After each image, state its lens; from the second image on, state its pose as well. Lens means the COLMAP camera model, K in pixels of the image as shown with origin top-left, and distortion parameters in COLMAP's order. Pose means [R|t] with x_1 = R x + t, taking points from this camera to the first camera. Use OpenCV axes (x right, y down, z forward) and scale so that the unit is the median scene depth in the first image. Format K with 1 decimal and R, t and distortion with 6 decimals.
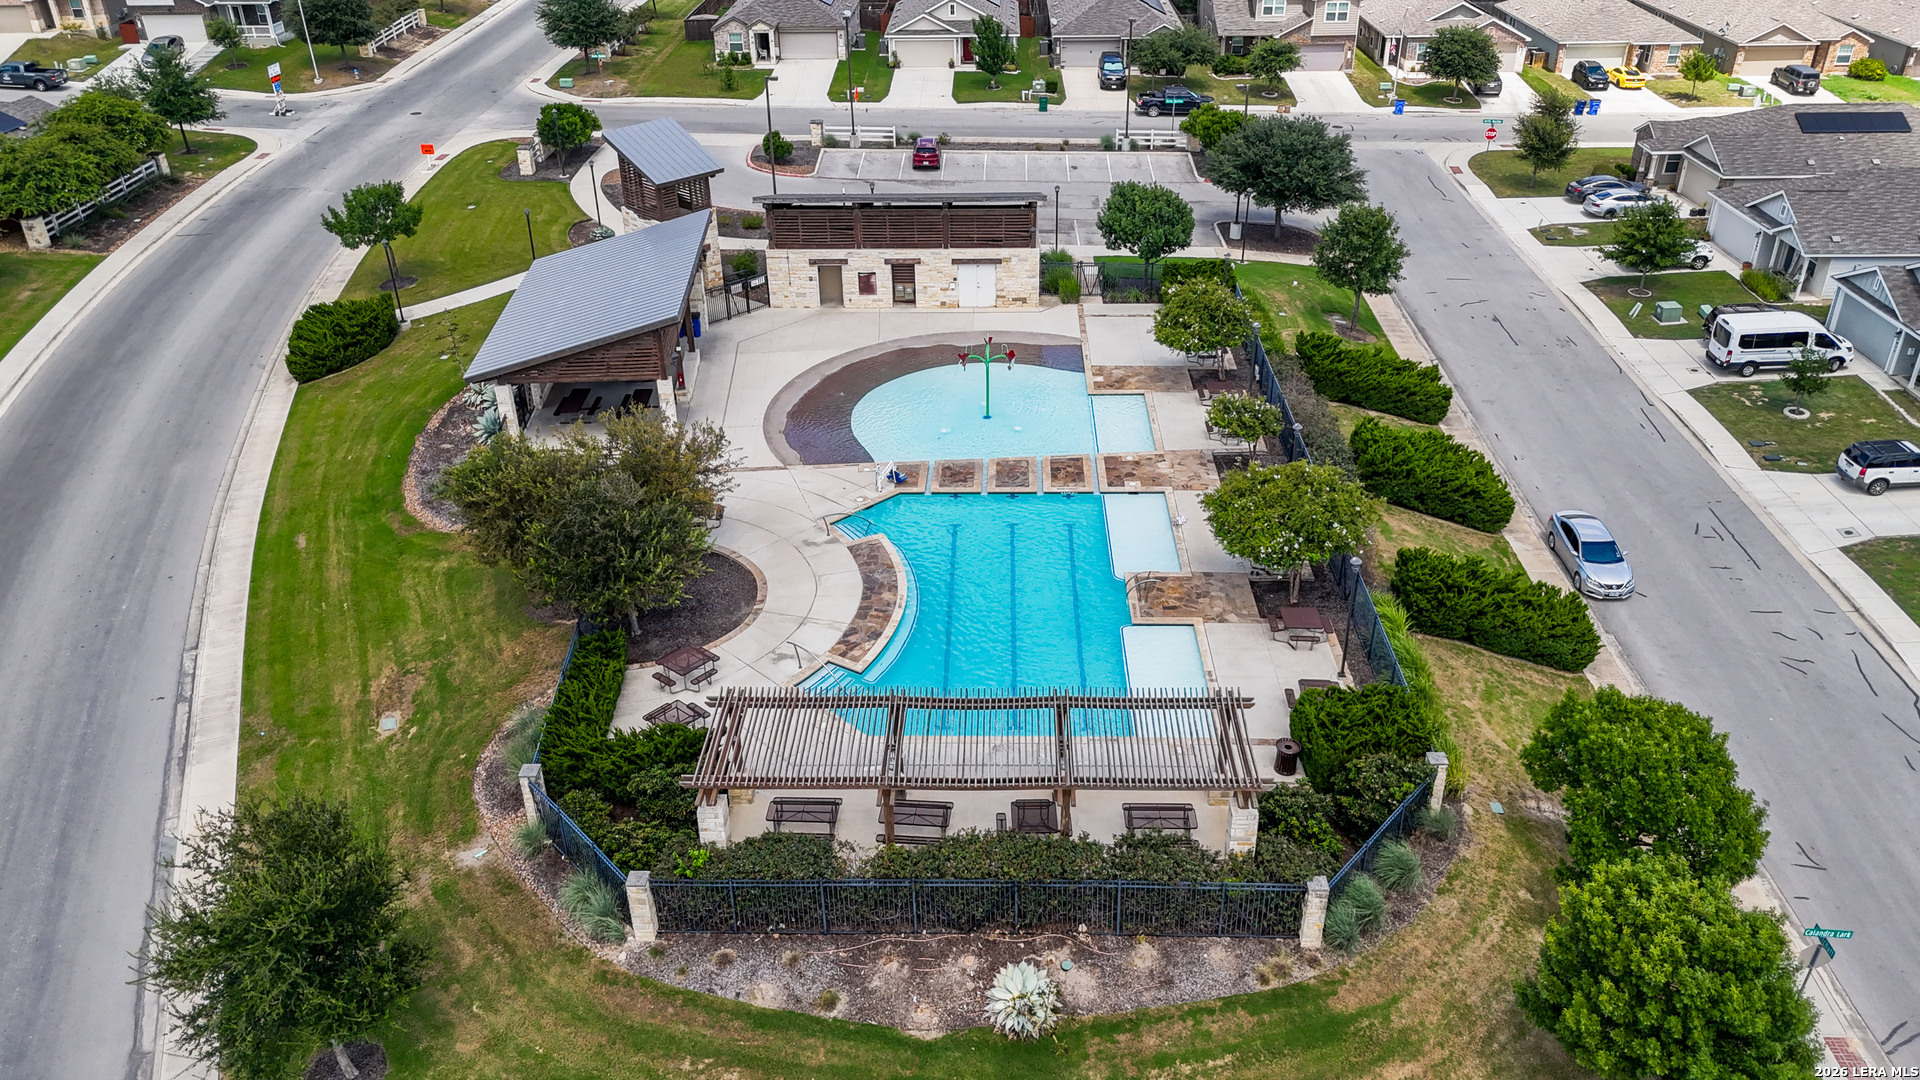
lens RADIAL K [[1451.8, 0, 954.9], [0, 1451.8, 535.6], [0, 0, 1]] dist [0.080474, -0.108870]
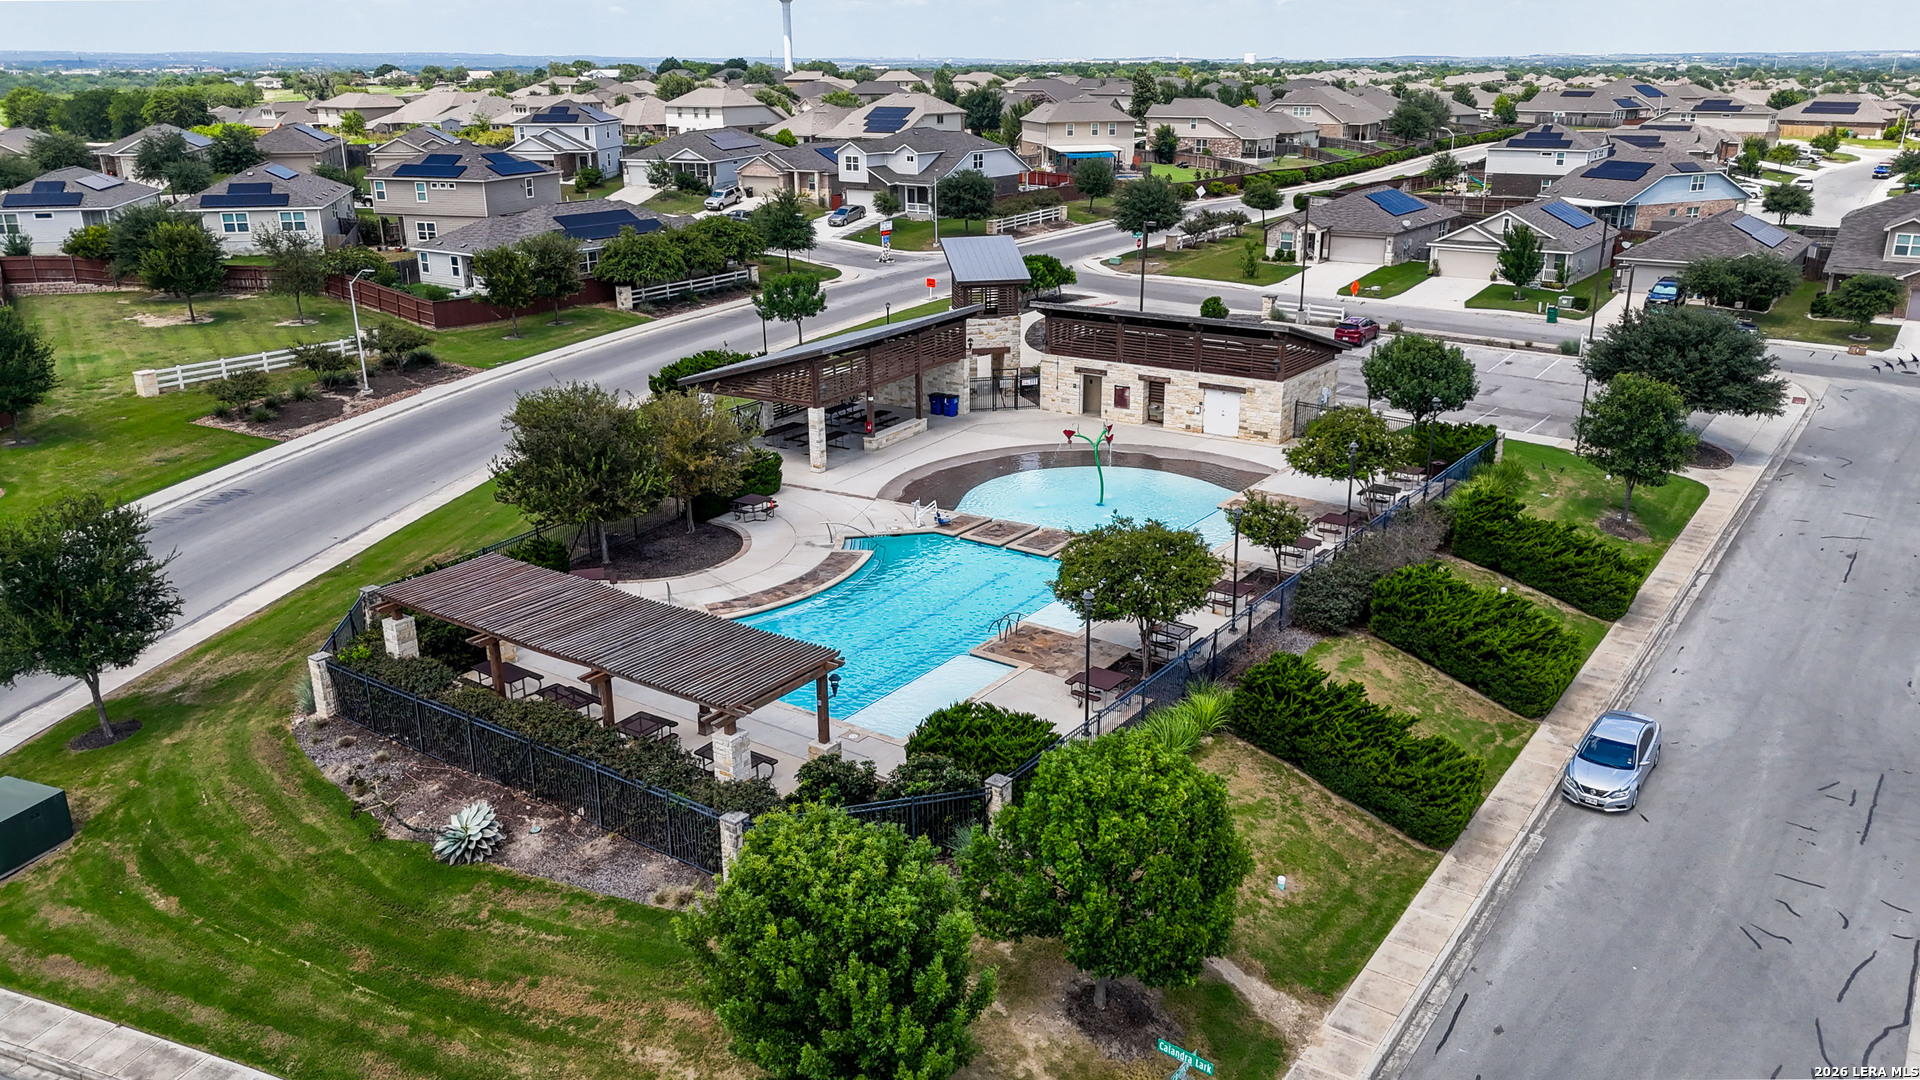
lens RADIAL K [[1451.8, 0, 954.9], [0, 1451.8, 535.6], [0, 0, 1]] dist [0.080474, -0.108870]
pose [[0.820380, 0.181652, -0.542199, 0.415394], [-0.281419, 0.953680, -0.106295, 0.060683], [0.497775, 0.239787, 0.833500, 0.117395]]
